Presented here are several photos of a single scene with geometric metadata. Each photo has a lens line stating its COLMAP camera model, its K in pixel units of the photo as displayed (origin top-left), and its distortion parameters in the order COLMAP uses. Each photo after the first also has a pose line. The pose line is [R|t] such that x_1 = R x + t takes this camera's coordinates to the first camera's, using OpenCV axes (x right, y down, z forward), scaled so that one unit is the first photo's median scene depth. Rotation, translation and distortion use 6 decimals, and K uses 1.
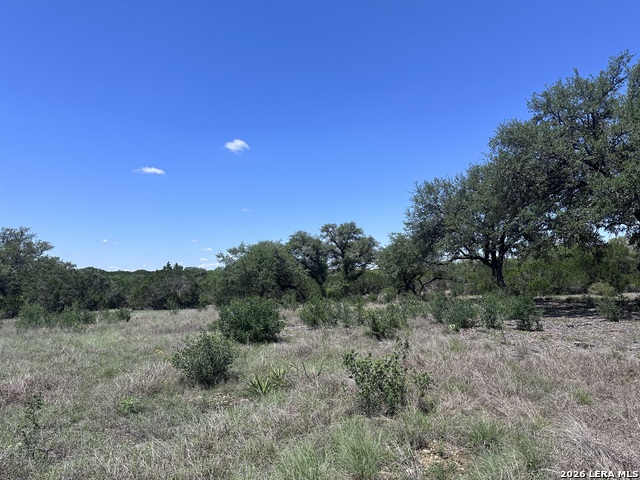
lens RADIAL K [[423.1, 0, 322.2], [0, 423.1, 237.4], [0, 0, 1]] dist [0.002188, -0.030532]
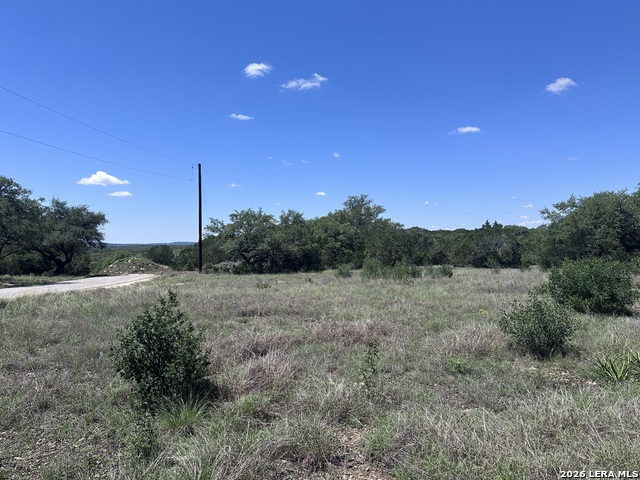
lens RADIAL K [[423.1, 0, 322.2], [0, 423.1, 237.4], [0, 0, 1]] dist [0.002188, -0.030532]
pose [[0.753034, 0.002897, -0.657975, -0.018232], [0.060979, 0.995379, 0.074172, 0.005507], [0.655150, -0.095977, 0.749378, 0.034146]]
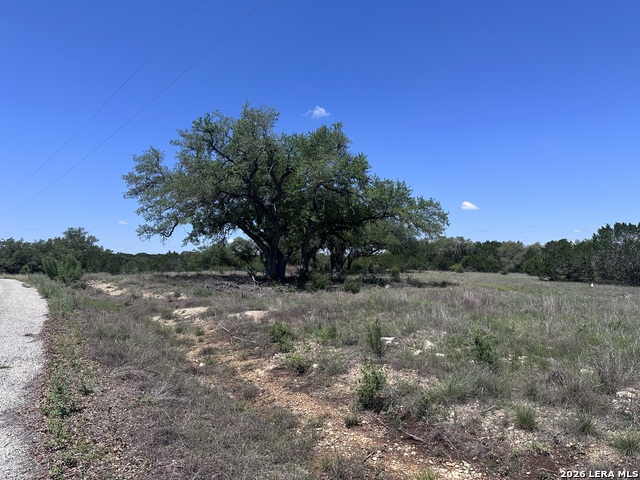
lens RADIAL K [[423.1, 0, 322.2], [0, 423.1, 237.4], [0, 0, 1]] dist [0.002188, -0.030532]
pose [[0.999845, 0.017532, 0.001492, 1.236259], [-0.017571, 0.999319, 0.032438, -0.310370], [-0.000922, -0.032459, 0.999473, -3.566437]]
